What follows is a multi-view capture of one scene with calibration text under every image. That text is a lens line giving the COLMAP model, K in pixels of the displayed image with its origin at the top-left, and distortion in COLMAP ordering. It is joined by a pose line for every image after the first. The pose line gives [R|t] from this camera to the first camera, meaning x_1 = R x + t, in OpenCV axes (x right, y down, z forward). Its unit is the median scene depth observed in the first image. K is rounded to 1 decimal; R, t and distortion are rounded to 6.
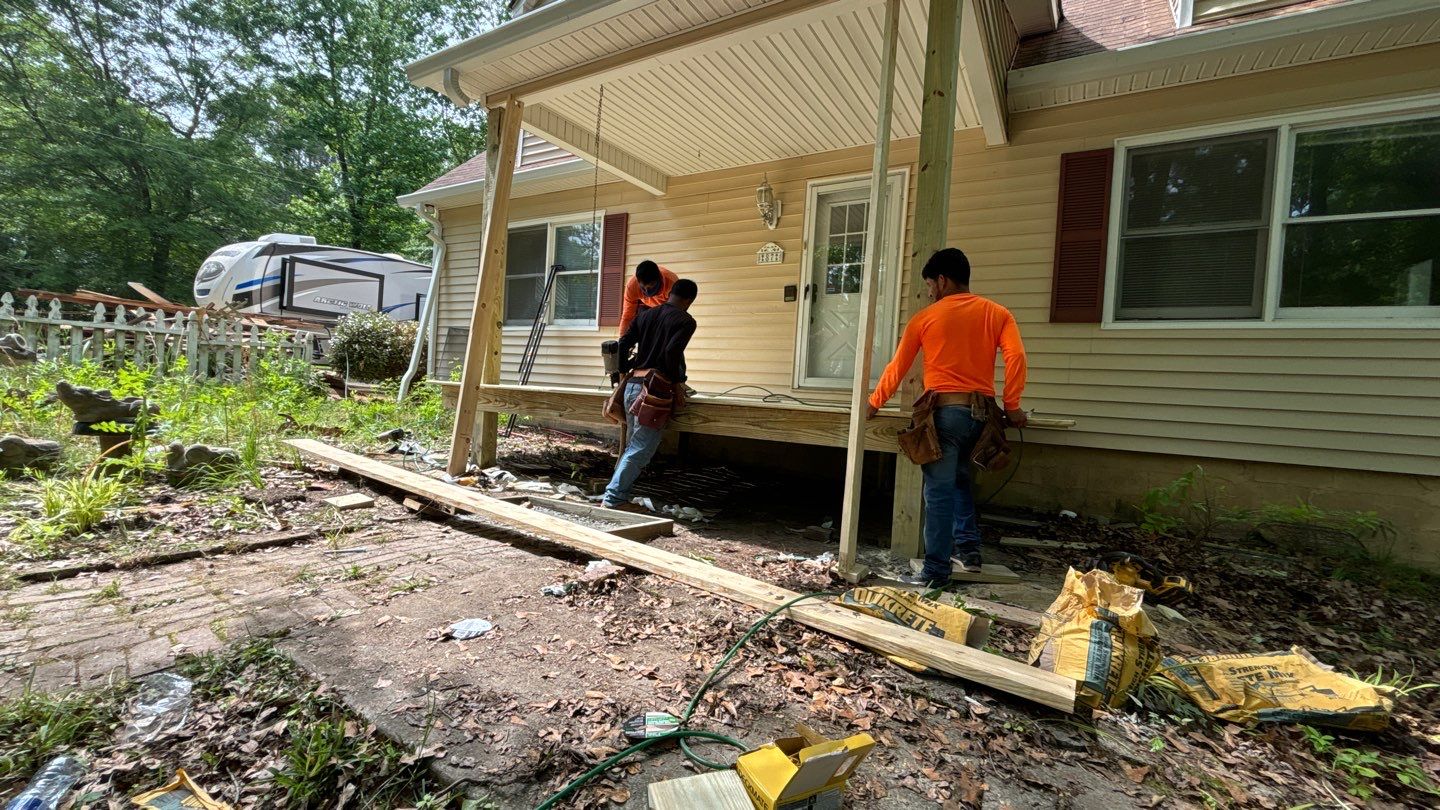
lens RADIAL K [[584.7, 0, 723.8], [0, 584.7, 401.8], [0, 0, 1]] dist [-0.007980, 0.002417]
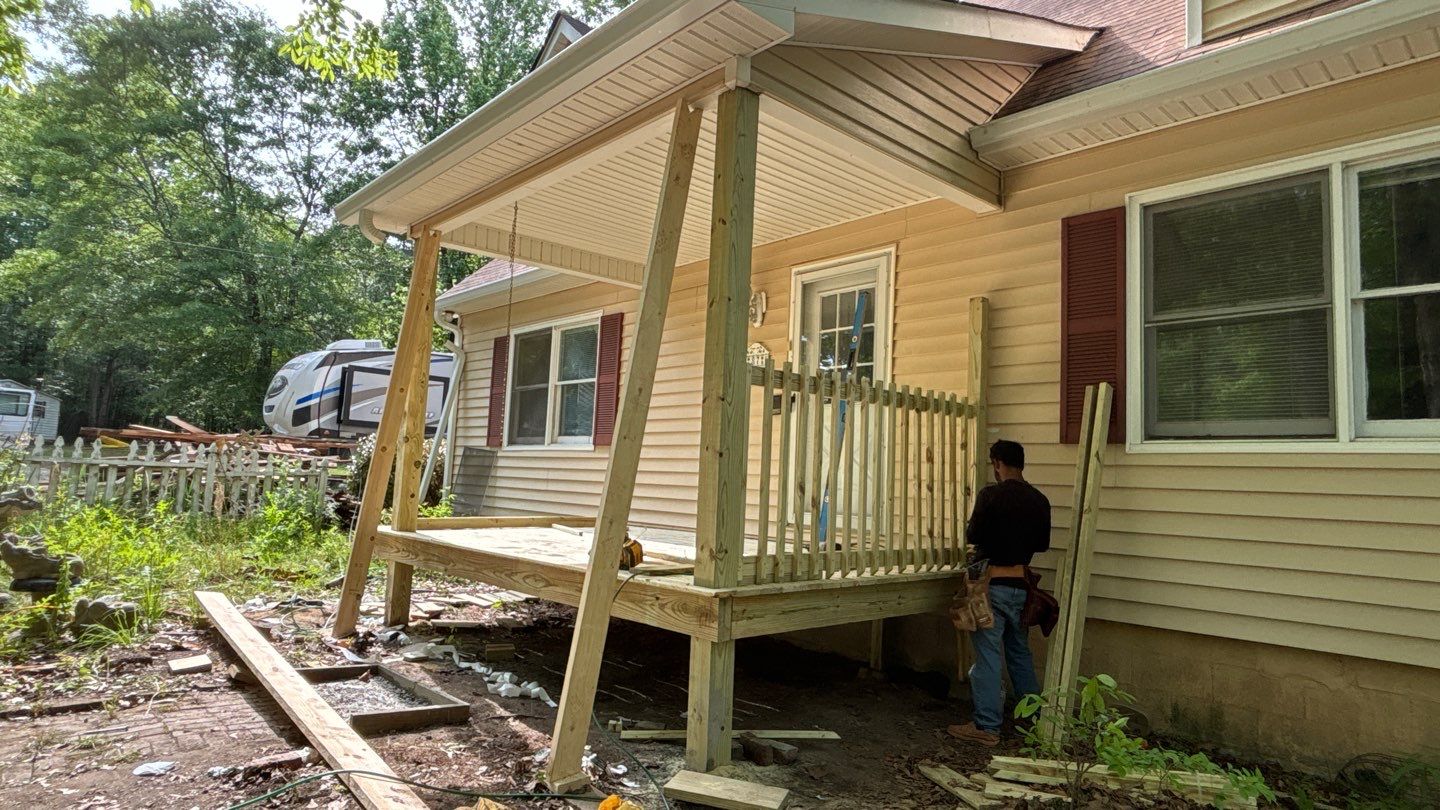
lens RADIAL K [[813.6, 0, 732.2], [0, 813.6, 398.4], [0, 0, 1]] dist [-0.004856, -0.001029]
pose [[0.959615, -0.046460, -0.277454, 0.372826], [0.009718, 0.991154, -0.132359, -0.051097], [0.281149, 0.124318, 0.951578, -0.071843]]
